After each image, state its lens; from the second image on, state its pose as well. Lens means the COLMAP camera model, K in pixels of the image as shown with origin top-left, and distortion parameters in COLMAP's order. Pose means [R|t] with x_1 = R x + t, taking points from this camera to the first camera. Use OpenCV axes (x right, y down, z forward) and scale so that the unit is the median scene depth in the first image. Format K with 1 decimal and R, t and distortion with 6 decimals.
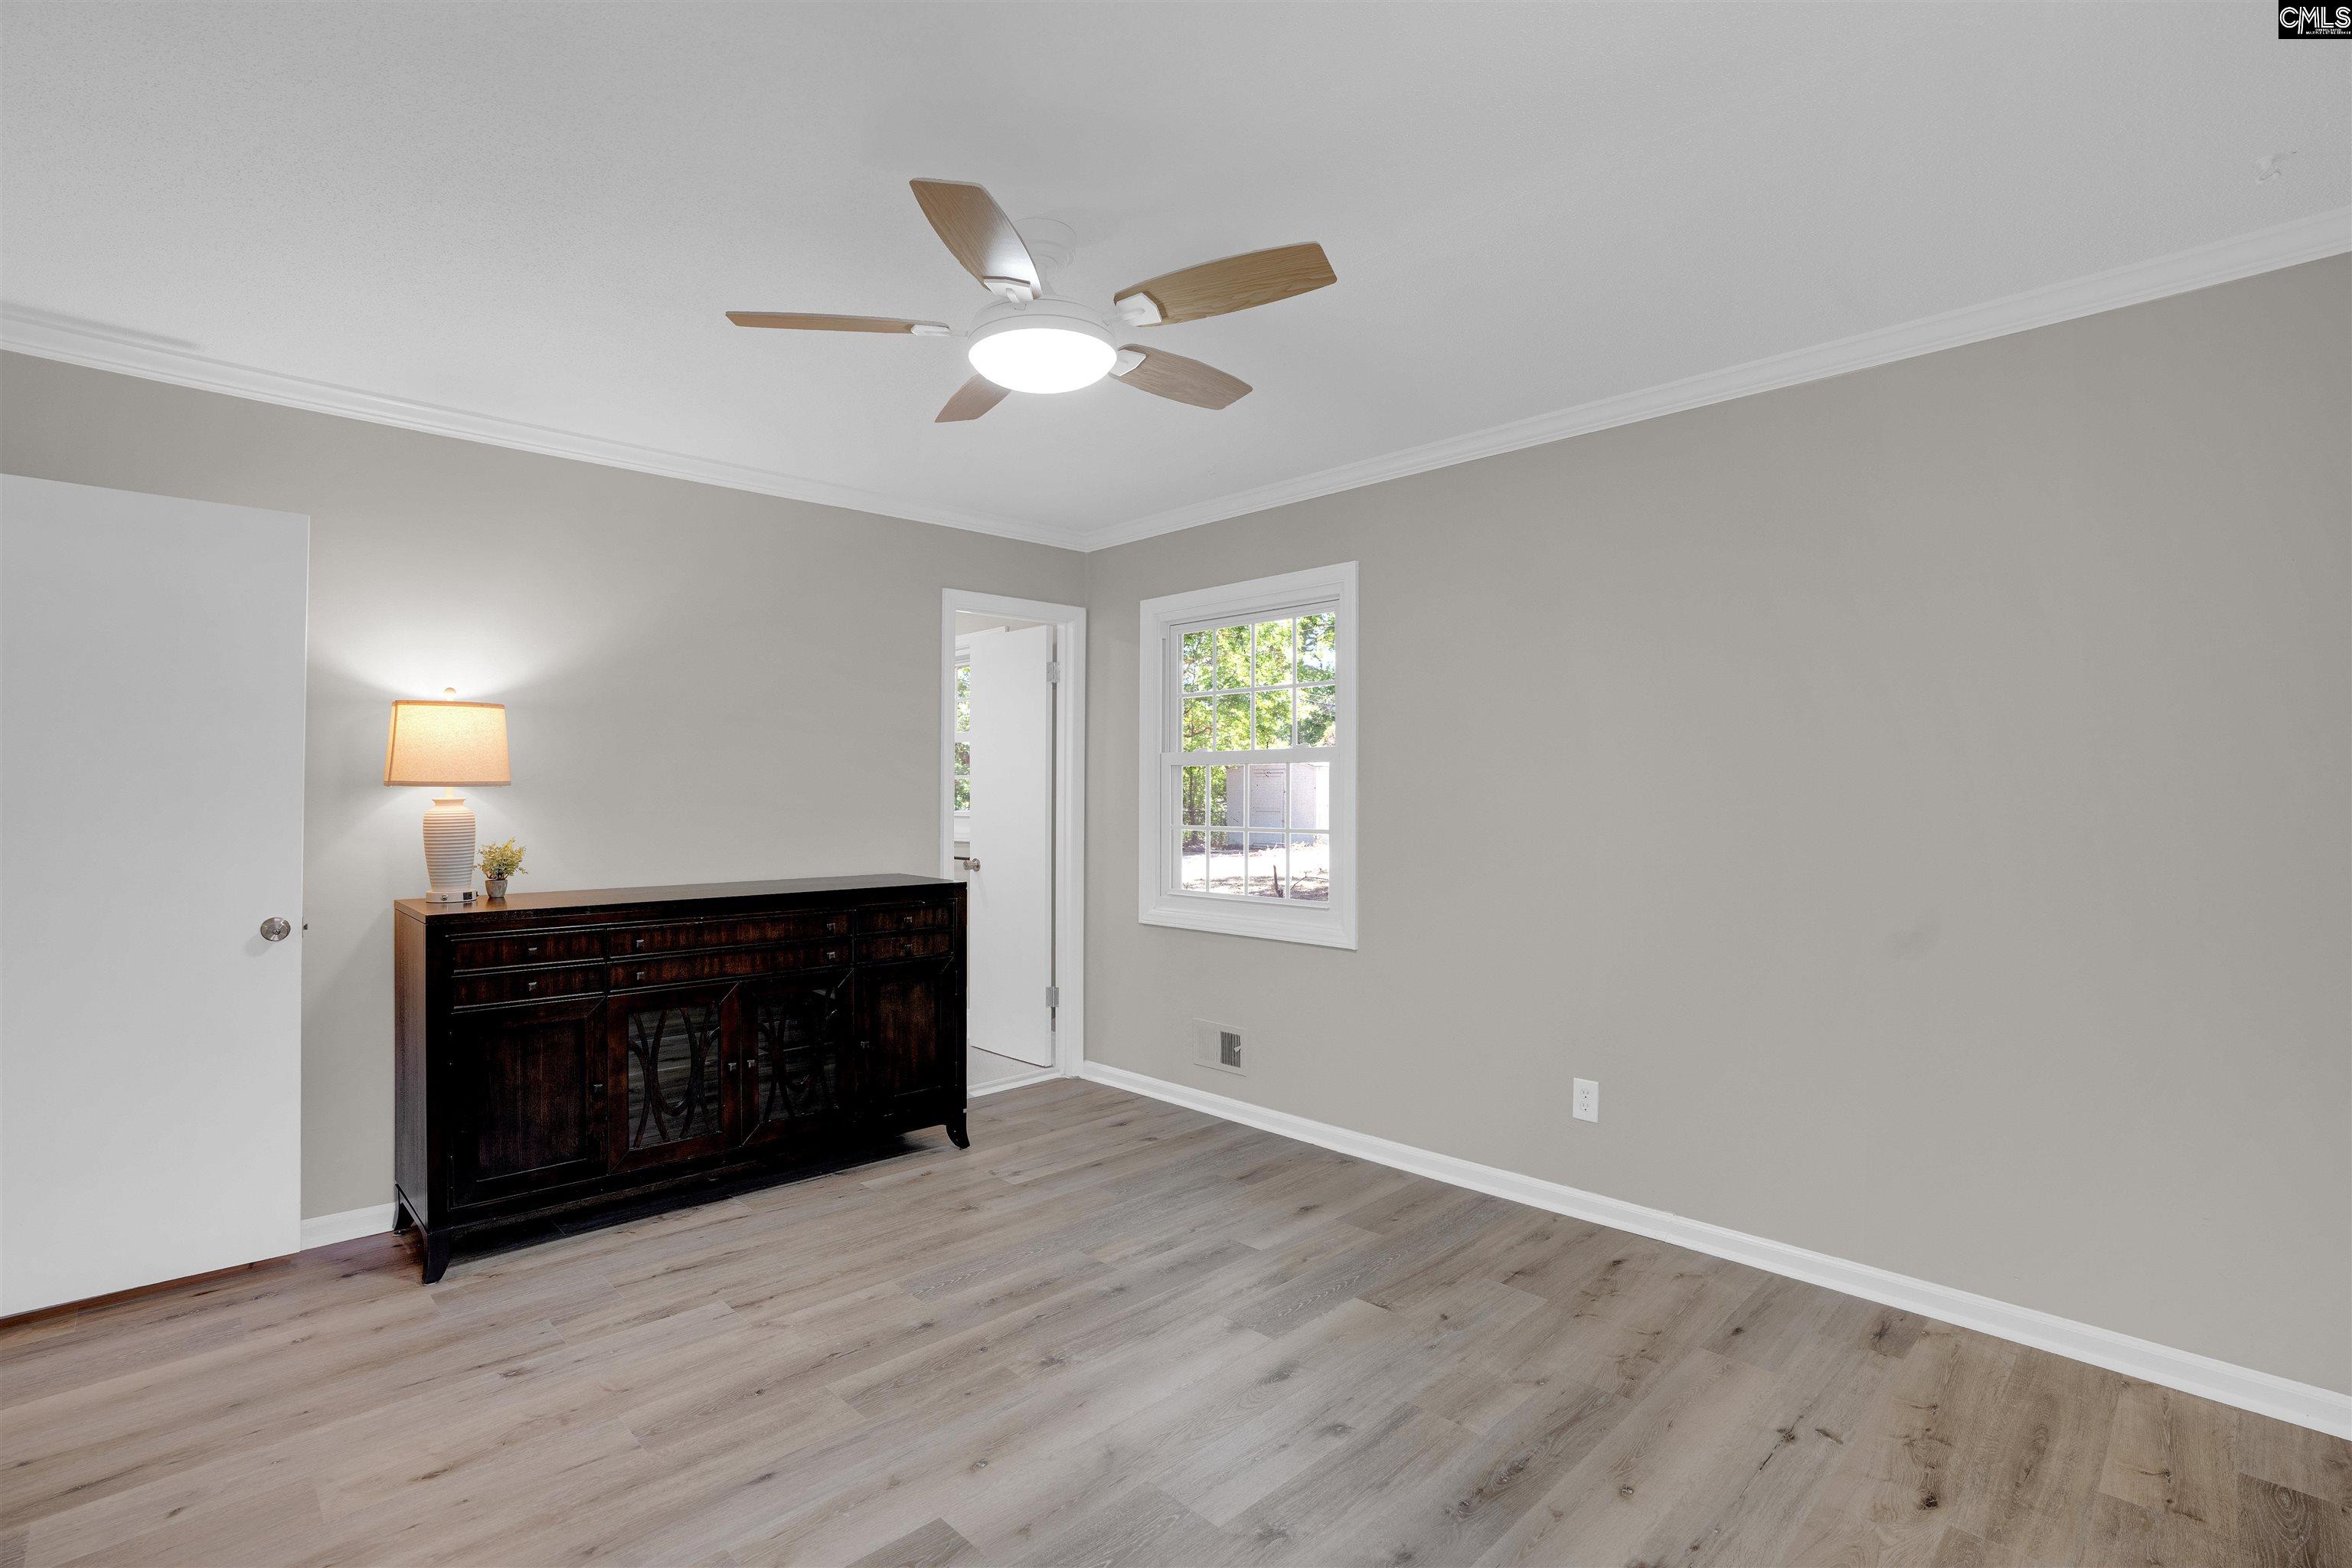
lens RADIAL K [[1083.1, 0, 1139.4], [0, 1083.1, 810.5], [0, 0, 1]] dist [-0.002069, 0.002052]
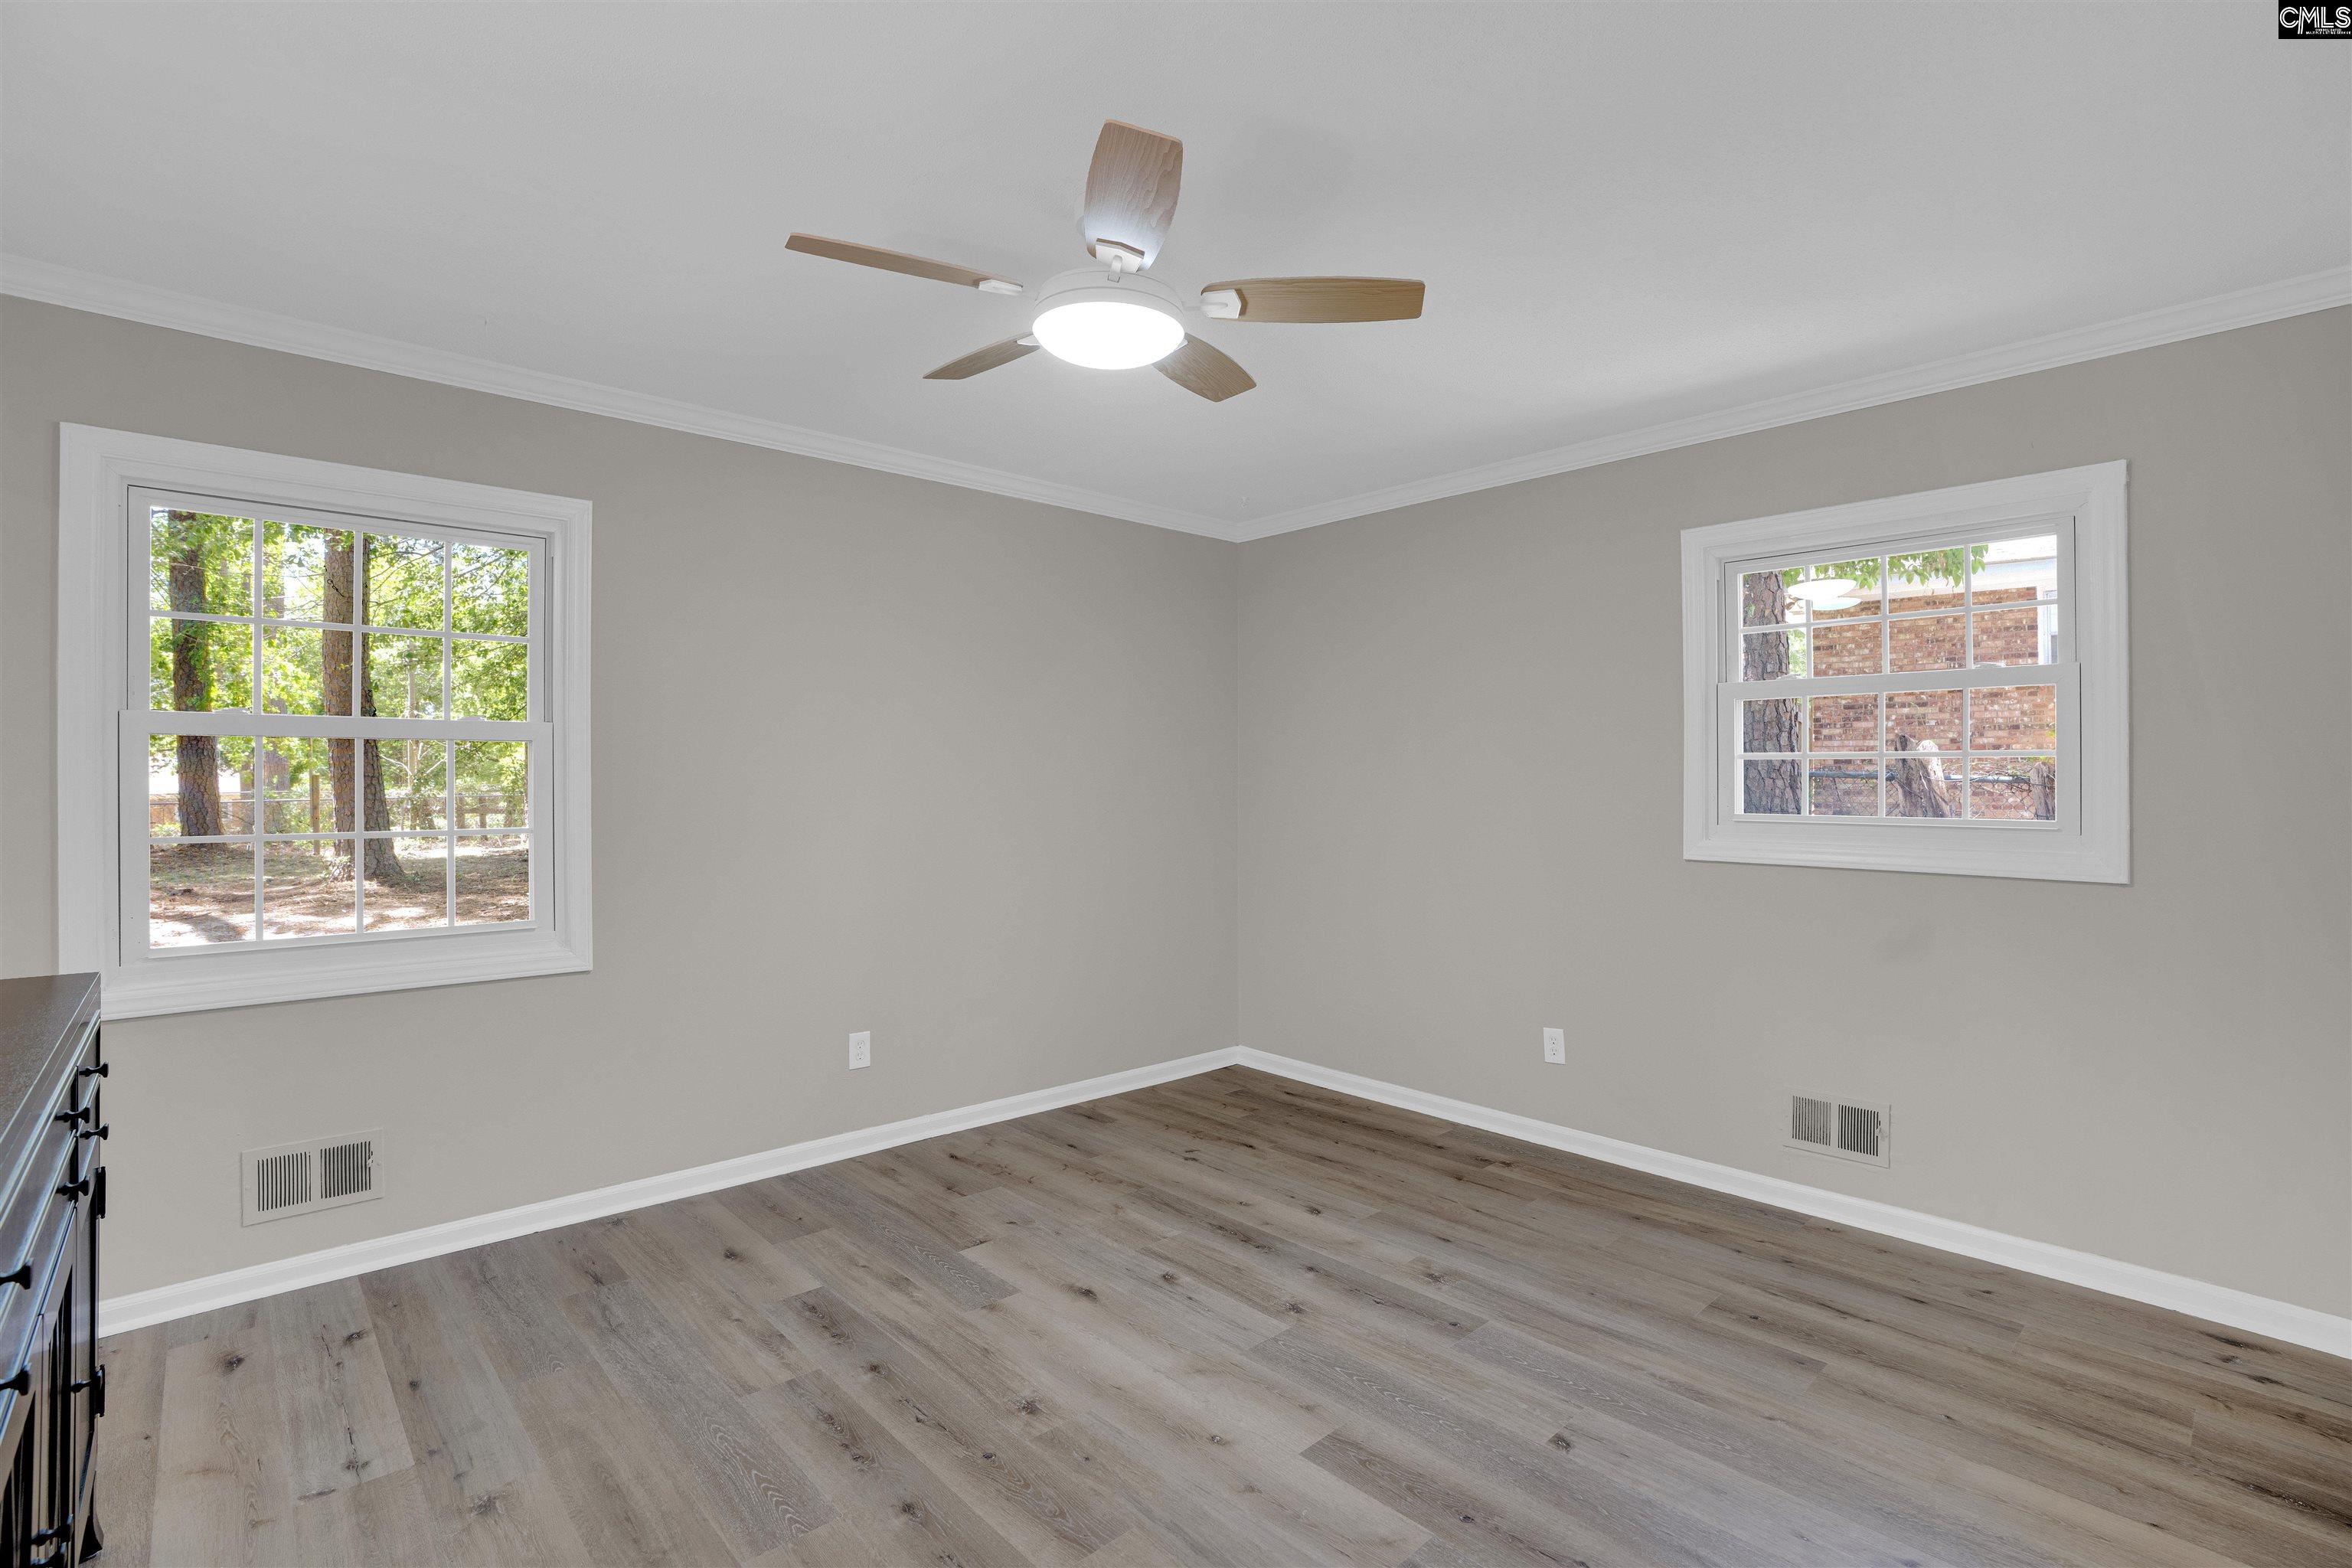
lens RADIAL K [[1083.1, 0, 1178.0], [0, 1083.1, 782.6], [0, 0, 1]] dist [-0.002069, 0.002052]
pose [[0.006573, 0.013144, 0.999892, -0.881605], [-0.001558, 0.999913, -0.013134, -0.007465], [-0.999977, -0.001471, 0.006593, 0.764356]]
